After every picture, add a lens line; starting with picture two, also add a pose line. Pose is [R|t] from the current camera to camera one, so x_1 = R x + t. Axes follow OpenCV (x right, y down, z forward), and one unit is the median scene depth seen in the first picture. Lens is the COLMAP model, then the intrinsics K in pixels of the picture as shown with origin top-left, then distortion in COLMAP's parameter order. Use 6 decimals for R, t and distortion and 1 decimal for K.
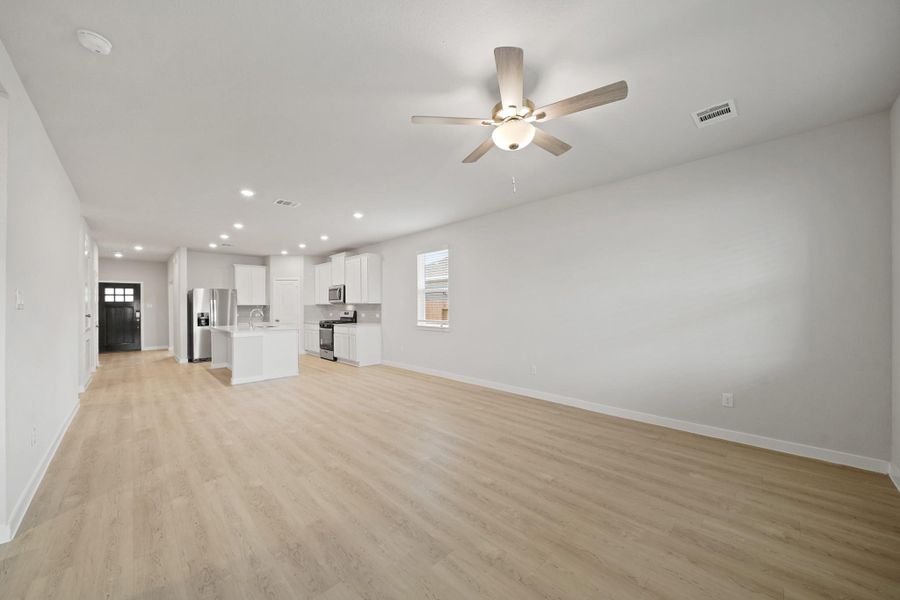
lens RADIAL K [[326.5, 0, 453.9], [0, 326.5, 304.4], [0, 0, 1]] dist [-0.013643, -0.000119]
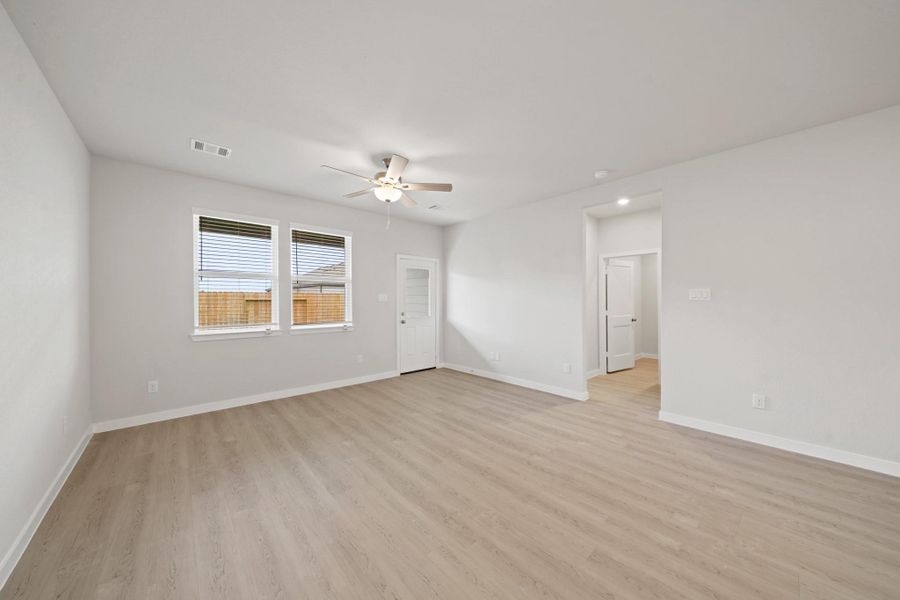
lens RADIAL K [[308.8, 0, 450.0], [0, 308.8, 303.1], [0, 0, 1]] dist [-0.006356, -0.000014]
pose [[-0.998421, 0.010993, 0.055090, -0.051051], [0.011079, 0.999938, 0.001267, 0.003407], [-0.055072, 0.001876, -0.998481, 0.650109]]
